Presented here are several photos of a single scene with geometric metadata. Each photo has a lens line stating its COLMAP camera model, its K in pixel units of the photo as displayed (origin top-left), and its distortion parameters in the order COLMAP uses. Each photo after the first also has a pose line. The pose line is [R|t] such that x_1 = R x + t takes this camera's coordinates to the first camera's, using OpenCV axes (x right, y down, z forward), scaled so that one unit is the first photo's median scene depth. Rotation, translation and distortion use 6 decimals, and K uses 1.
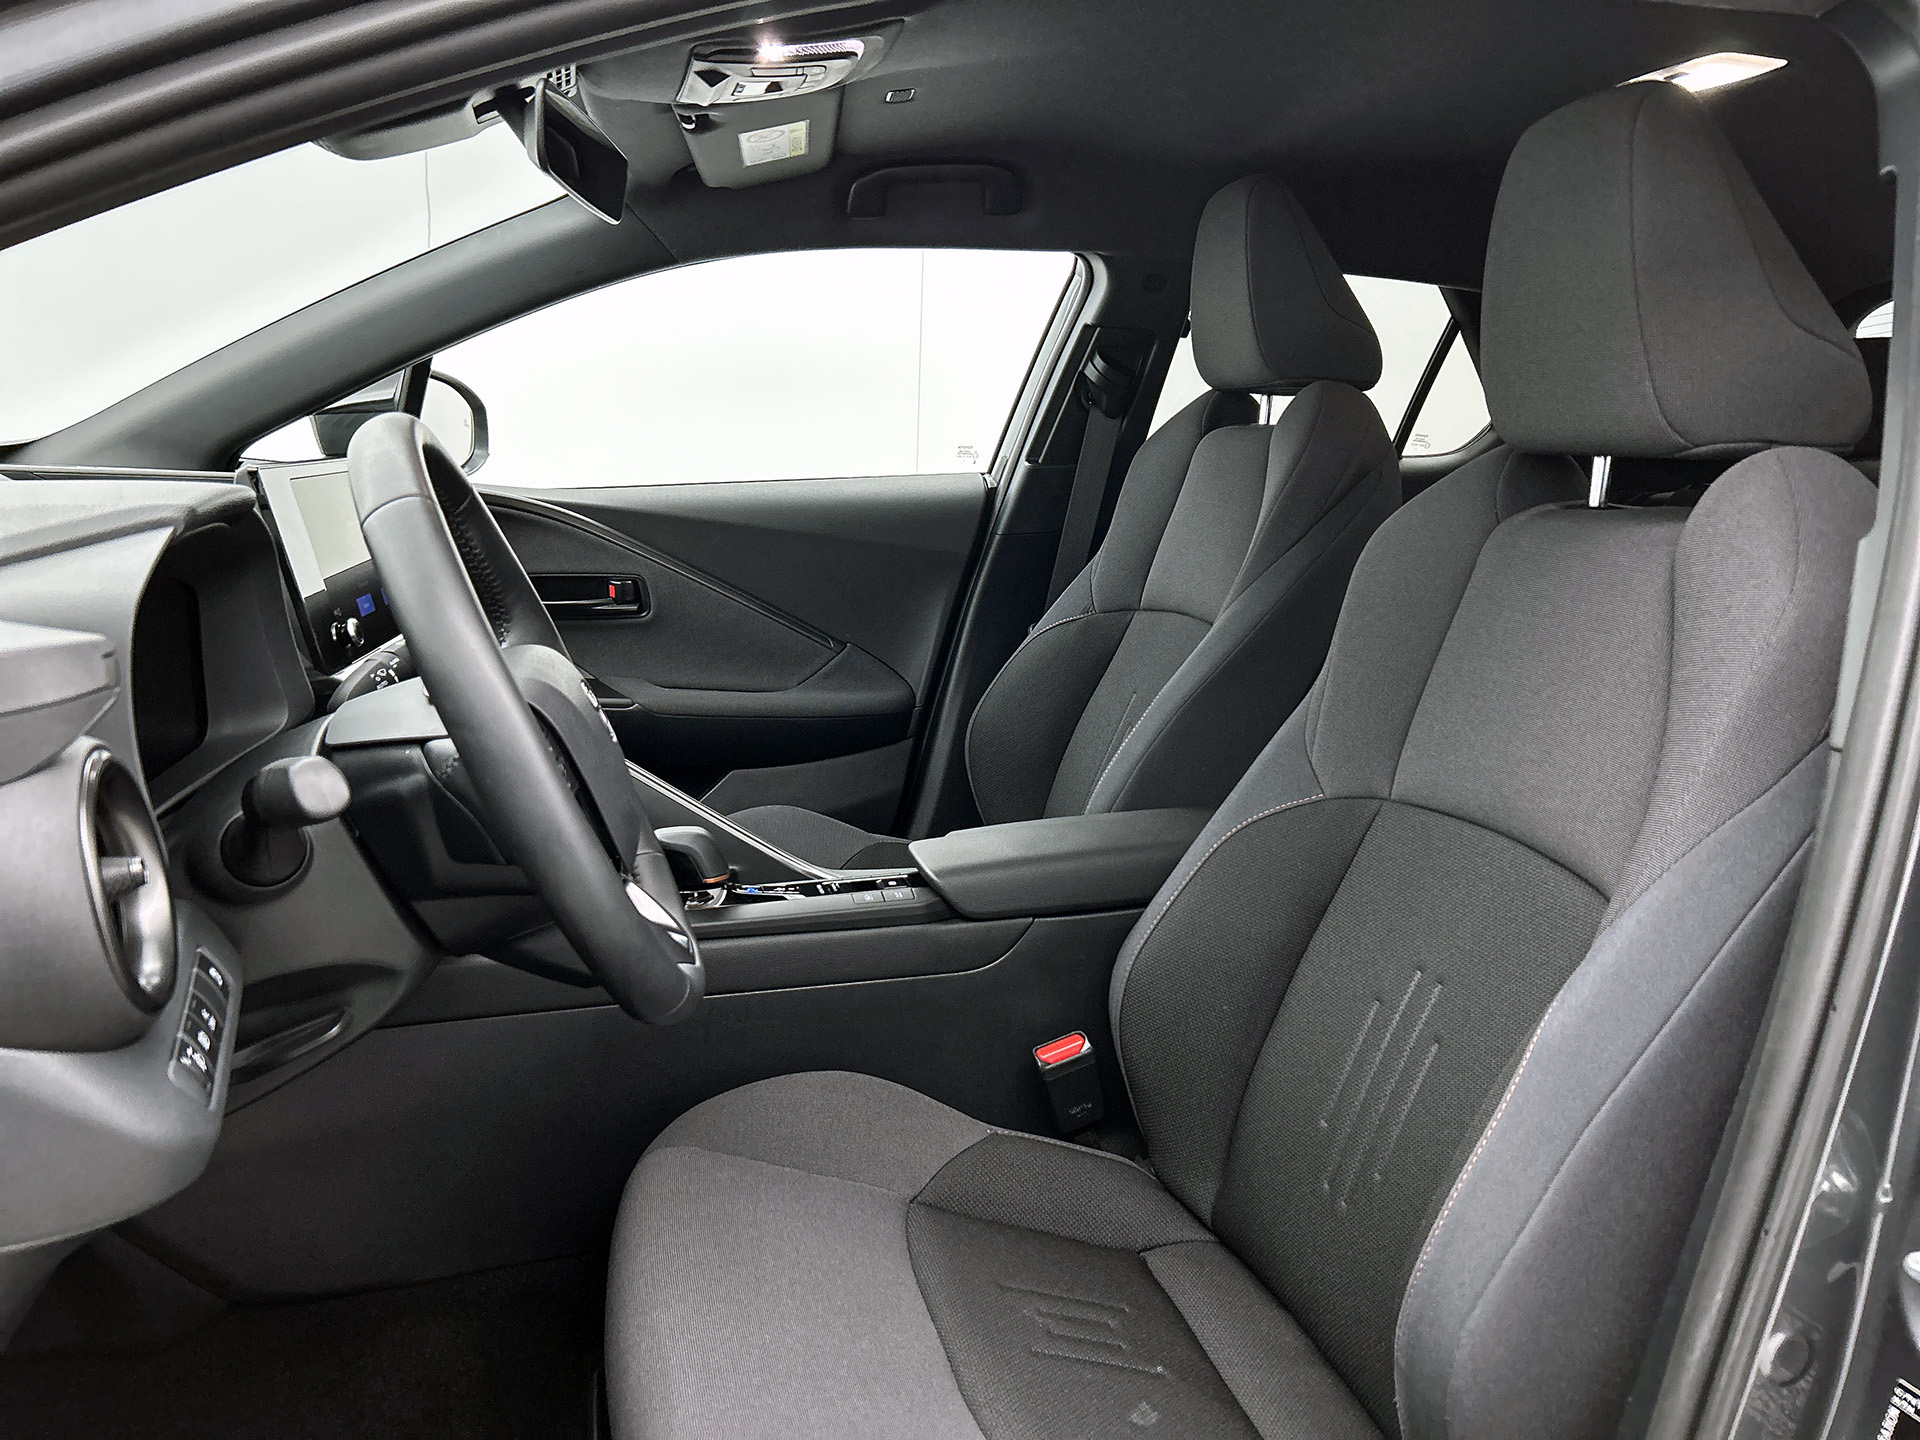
lens RADIAL K [[1420.5, 0, 960.0], [0, 1420.5, 720.0], [0, 0, 1]] dist [0.074739, -0.124330]
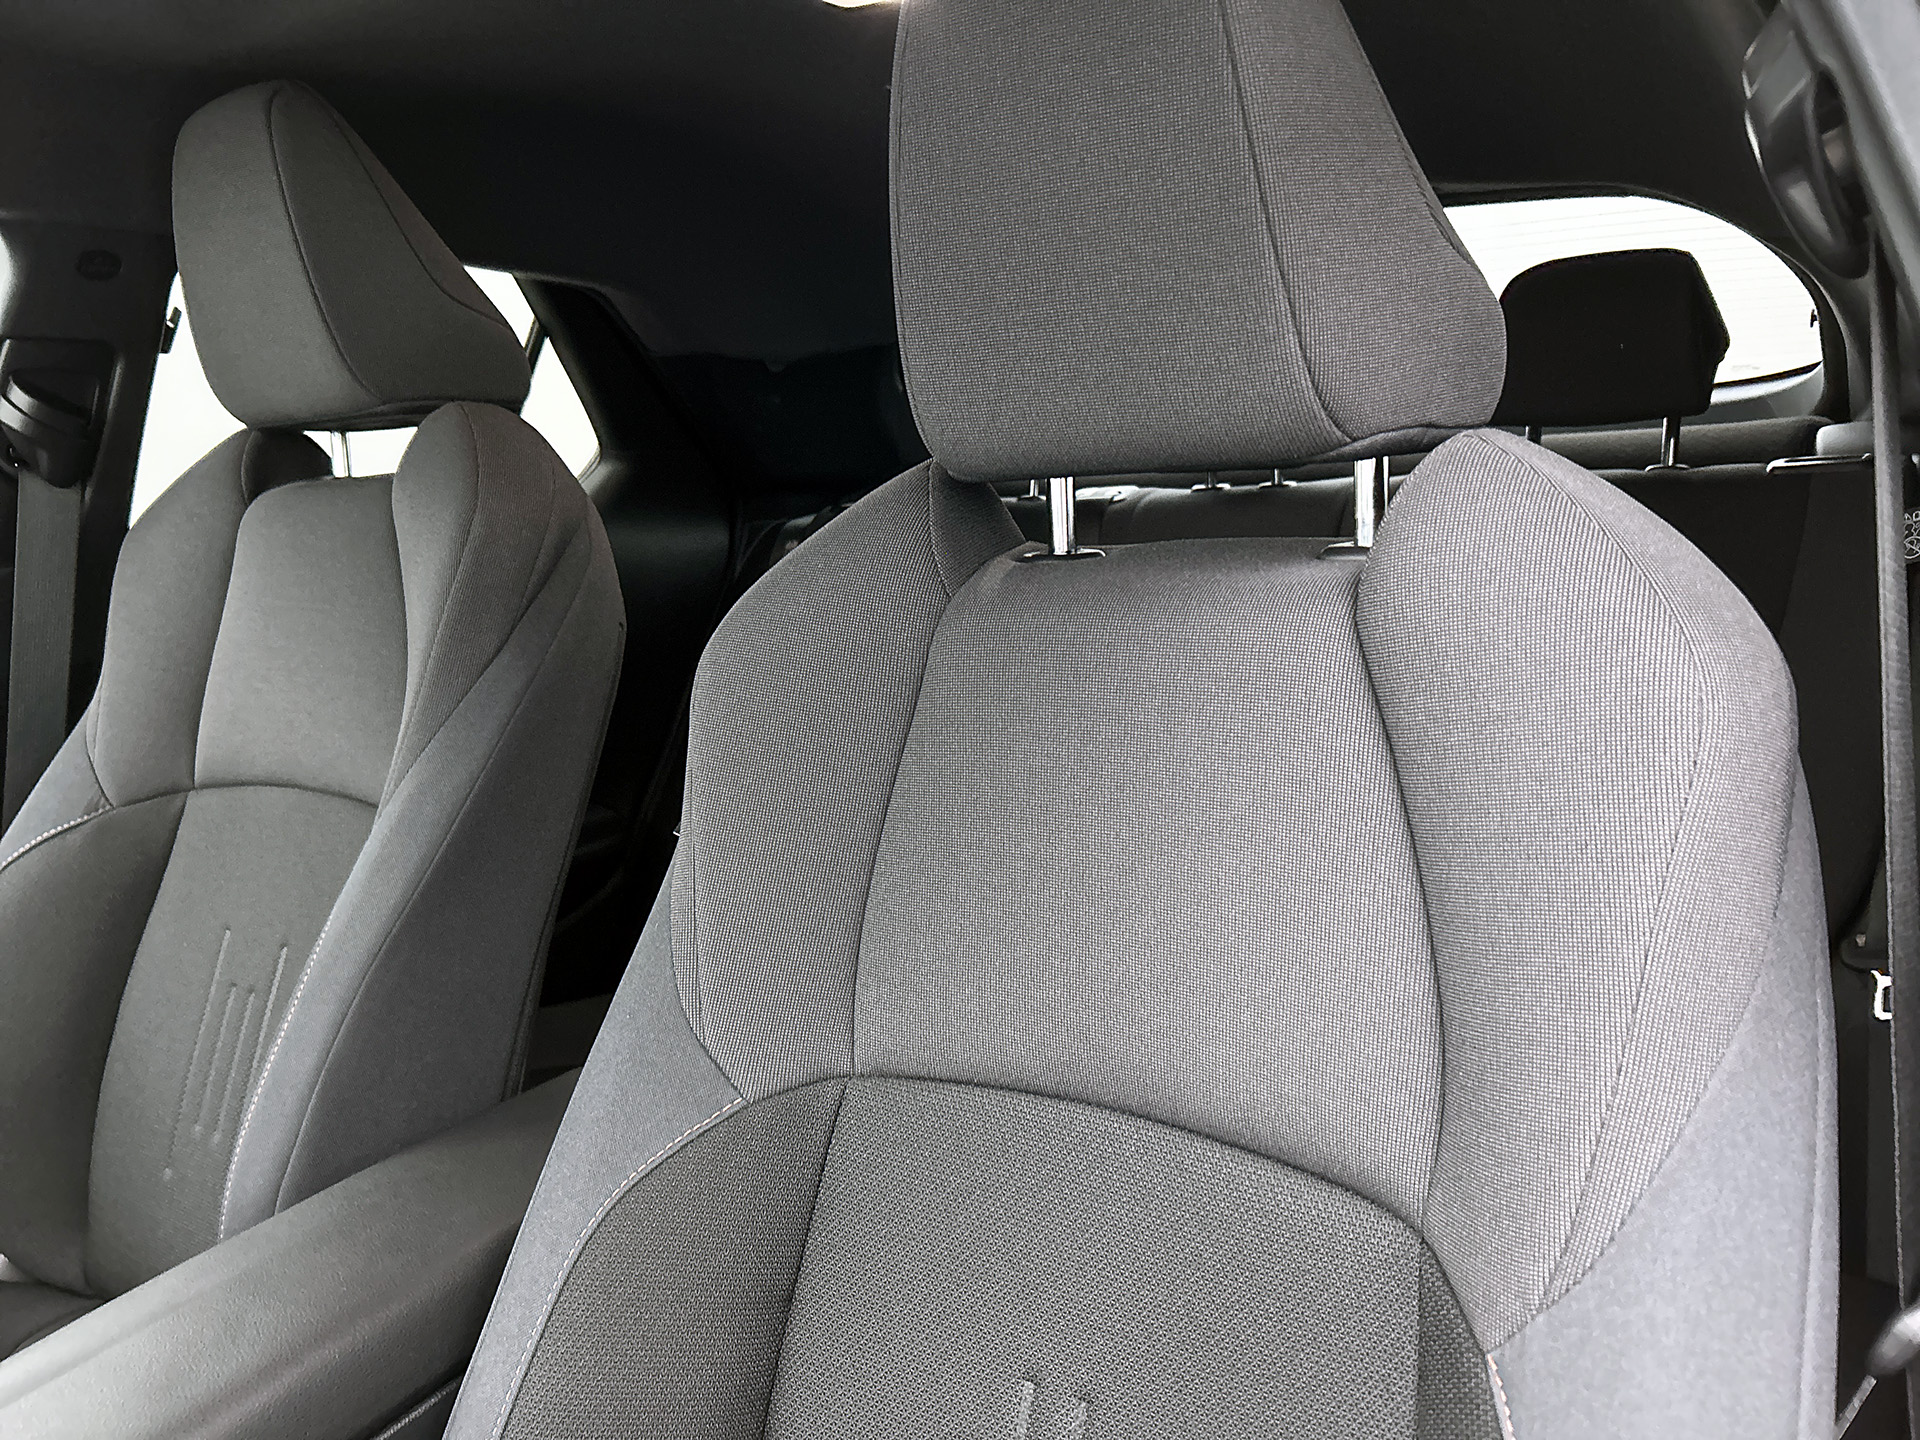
lens RADIAL K [[1420.5, 0, 960.0], [0, 1420.5, 720.0], [0, 0, 1]] dist [0.074739, -0.124330]
pose [[0.757277, -0.182953, 0.626945, -0.007937], [0.202897, 0.978365, 0.040427, -0.078102], [-0.620777, 0.096591, 0.778014, 0.377179]]
